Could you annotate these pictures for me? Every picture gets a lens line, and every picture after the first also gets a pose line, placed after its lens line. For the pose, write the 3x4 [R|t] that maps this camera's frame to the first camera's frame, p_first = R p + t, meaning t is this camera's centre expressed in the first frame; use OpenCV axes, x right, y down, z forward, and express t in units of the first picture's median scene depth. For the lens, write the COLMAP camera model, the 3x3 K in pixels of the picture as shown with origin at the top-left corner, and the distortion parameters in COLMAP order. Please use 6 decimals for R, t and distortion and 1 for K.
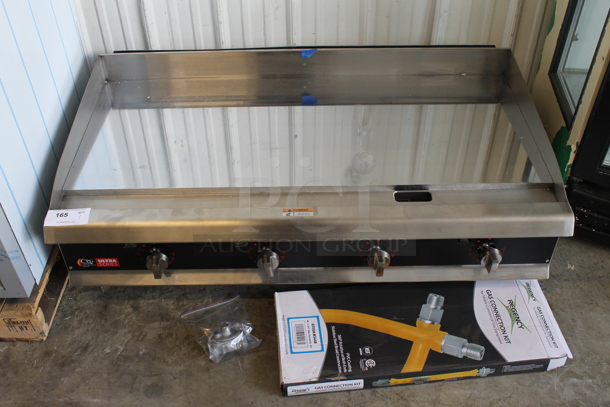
lens RADIAL K [[651.8, 0, 305.3], [0, 651.8, 199.1], [0, 0, 1]] dist [-0.091974, 0.000000]
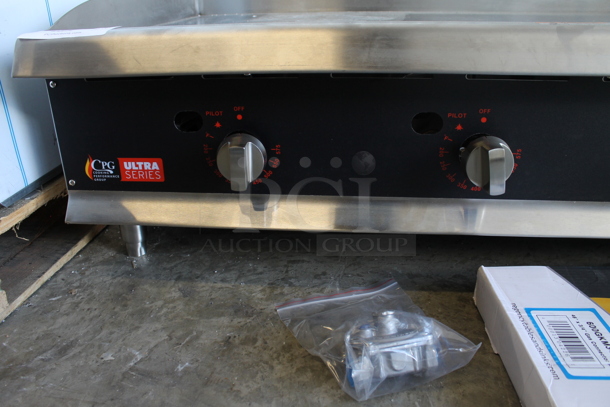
lens RADIAL K [[513.5, 0, 303.3], [0, 513.5, 197.1], [0, 0, 1]] dist [-0.169659, 0.139121]
pose [[0.991350, 0.034326, -0.126676, -0.134534], [-0.072692, 0.947230, -0.312203, 0.227764], [0.109275, 0.318711, 0.941532, 0.656398]]
